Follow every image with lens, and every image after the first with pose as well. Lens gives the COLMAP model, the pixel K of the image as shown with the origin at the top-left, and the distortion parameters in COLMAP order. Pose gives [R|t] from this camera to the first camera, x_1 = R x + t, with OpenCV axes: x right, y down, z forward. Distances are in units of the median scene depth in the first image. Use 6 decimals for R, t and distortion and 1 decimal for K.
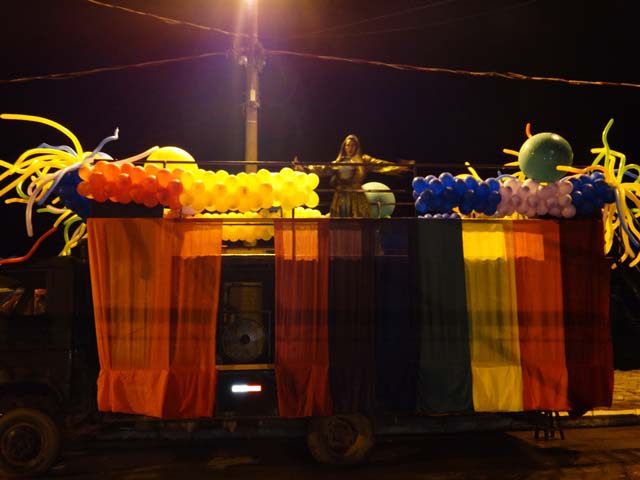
lens RADIAL K [[684.3, 0, 320.0], [0, 684.3, 240.0], [0, 0, 1]] dist [0.006527, 0.004067]
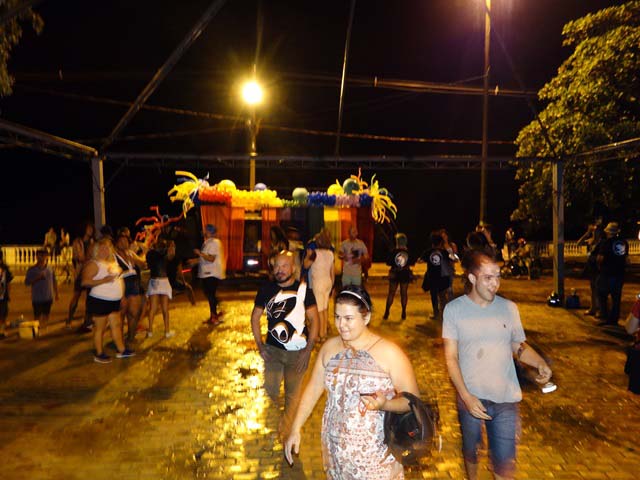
lens RADIAL K [[452.8, 0, 311.7], [0, 452.8, 236.0], [0, 0, 1]] dist [0.049529, 0.000004]
pose [[0.999230, 0.008936, 0.038212, 0.080364], [-0.012857, 0.994531, 0.103647, -0.112958], [-0.037077, -0.104058, 0.993880, -1.037167]]
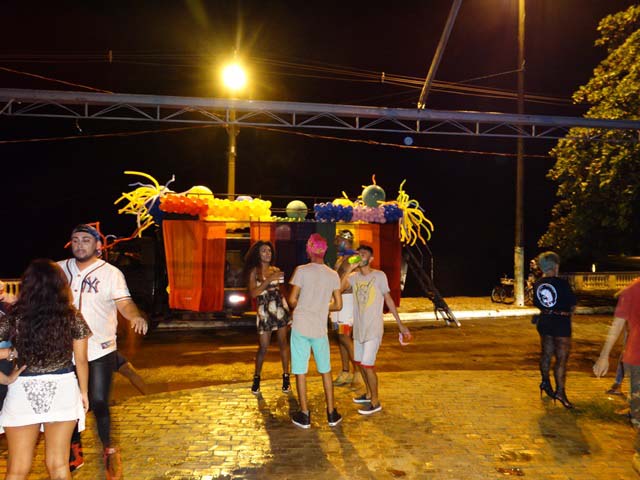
lens RADIAL K [[458.6, 0, 319.9], [0, 458.6, 247.5], [0, 0, 1]] dist [0.003019, -0.002365]
pose [[0.991750, 0.012644, 0.127565, -0.032275], [-0.020003, 0.998198, 0.056572, -0.035956], [-0.126619, -0.058657, 0.990216, -0.473517]]
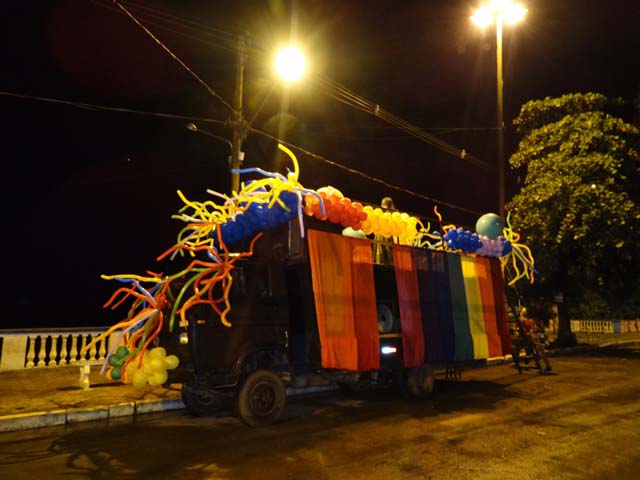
lens RADIAL K [[450.3, 0, 320.0], [0, 450.3, 240.0], [0, 0, 1]] dist [-0.004357, -0.006183]
pose [[0.828654, 0.104077, 0.550000, -0.793798], [-0.062358, 0.993611, -0.094071, 0.072268], [-0.556277, 0.043655, 0.829850, 0.218498]]
